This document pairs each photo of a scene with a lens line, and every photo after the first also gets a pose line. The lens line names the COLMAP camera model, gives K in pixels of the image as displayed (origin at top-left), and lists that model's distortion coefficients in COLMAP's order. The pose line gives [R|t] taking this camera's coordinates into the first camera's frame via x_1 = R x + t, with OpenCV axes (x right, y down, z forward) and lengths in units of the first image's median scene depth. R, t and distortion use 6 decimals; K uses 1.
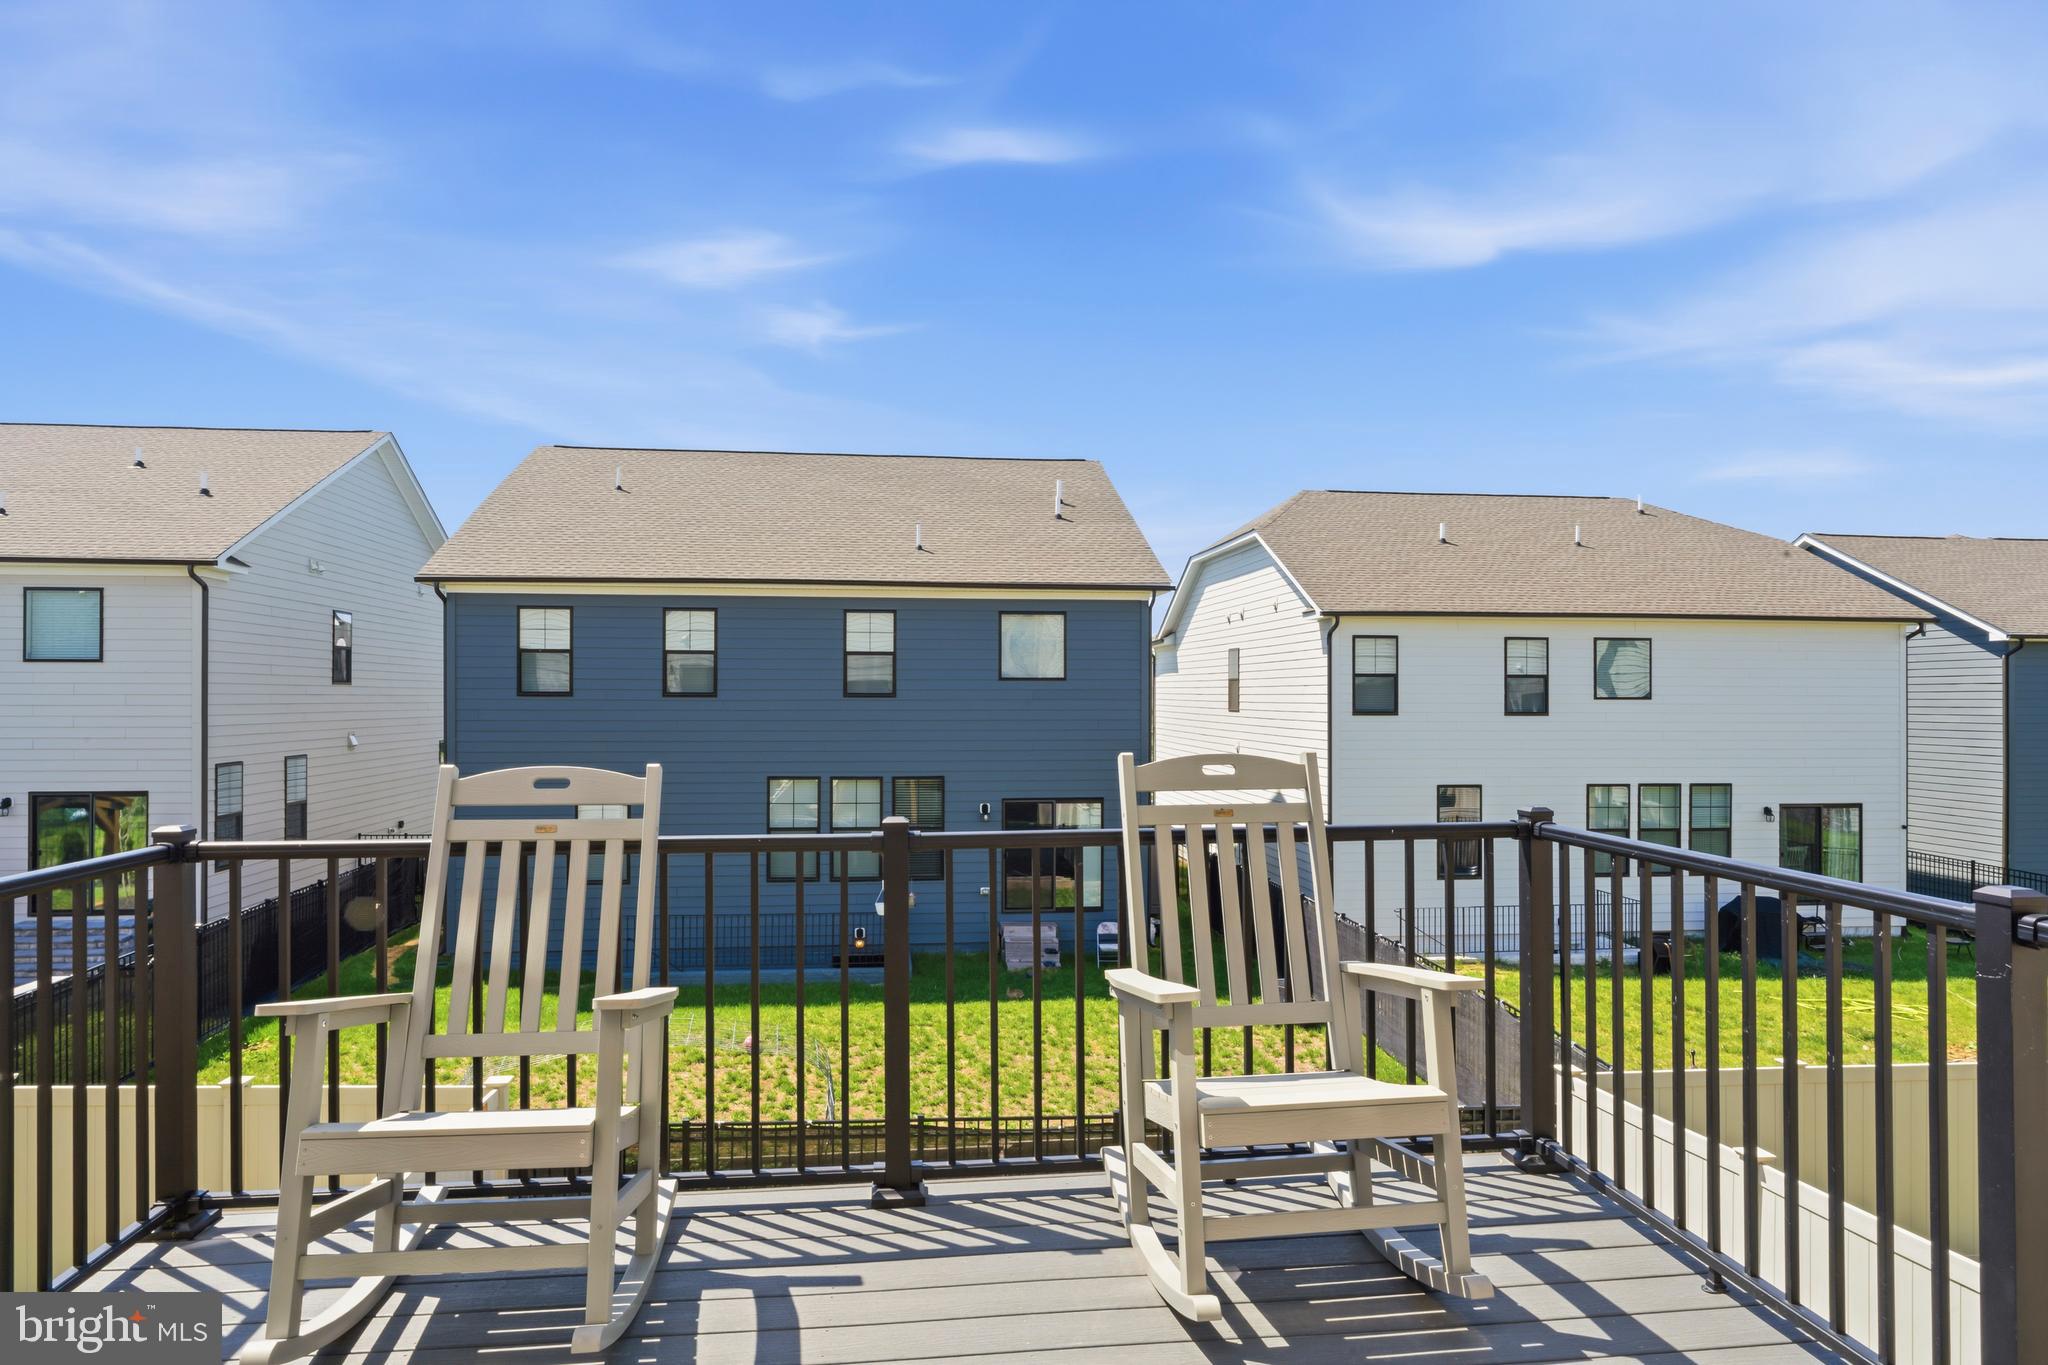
lens RADIAL K [[1235.0, 0, 1009.2], [0, 1235.0, 685.7], [0, 0, 1]] dist [-0.008059, 0.000682]
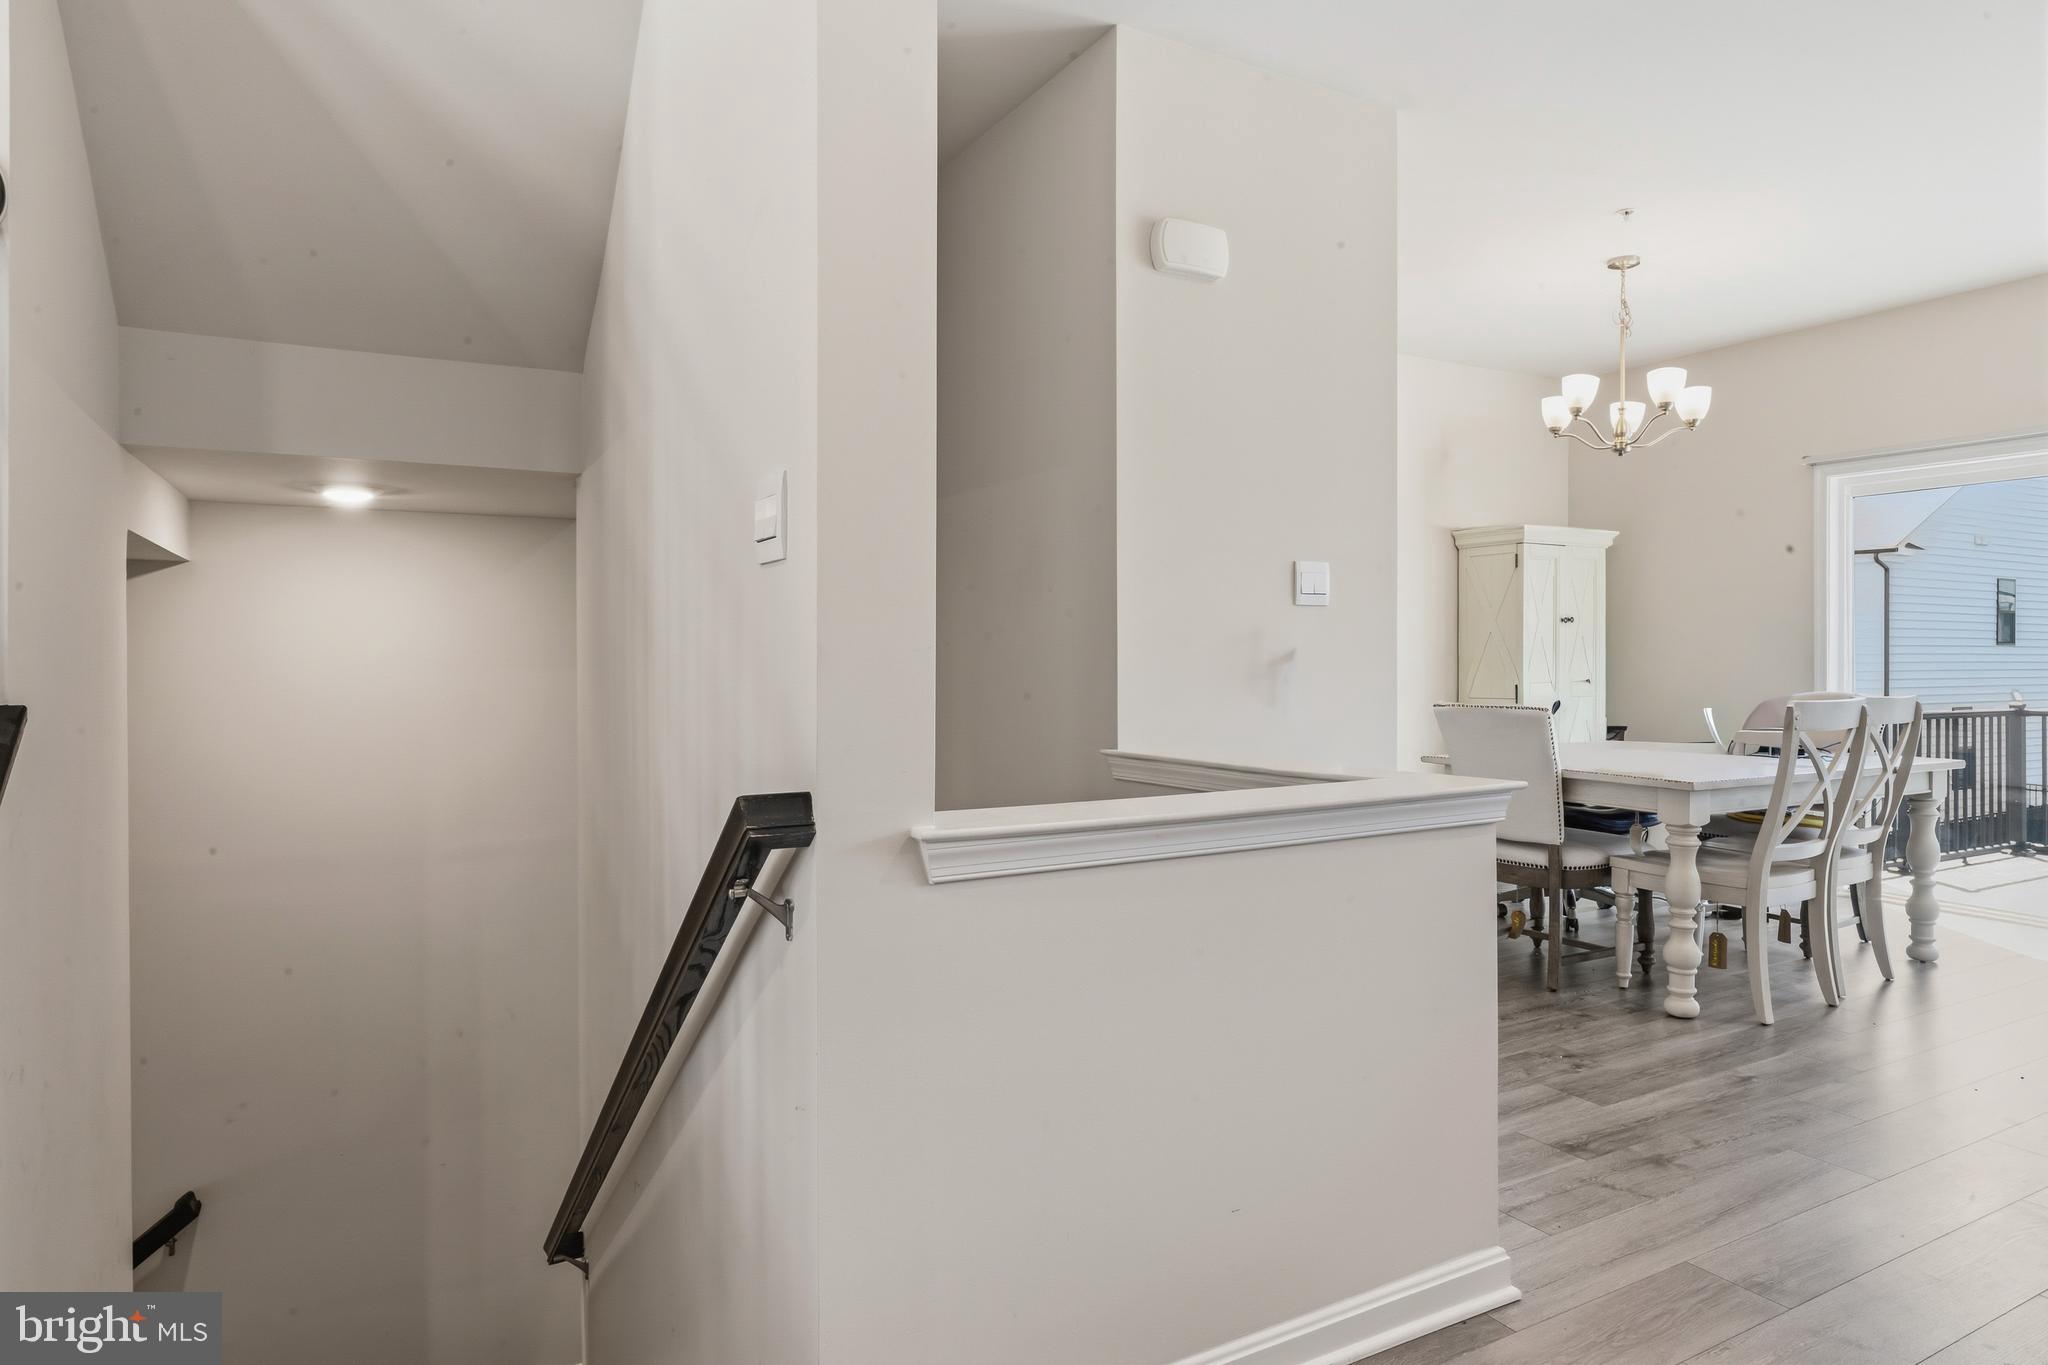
lens RADIAL K [[1195.6, 0, 1017.6], [0, 1195.6, 663.8], [0, 0, 1]] dist [-0.007102, 0.005486]
pose [[0.388444, 0.004060, -0.921463, 0.114296], [0.009864, 0.999915, 0.008564, -0.001933], [0.921419, -0.012416, 0.388371, -0.265609]]
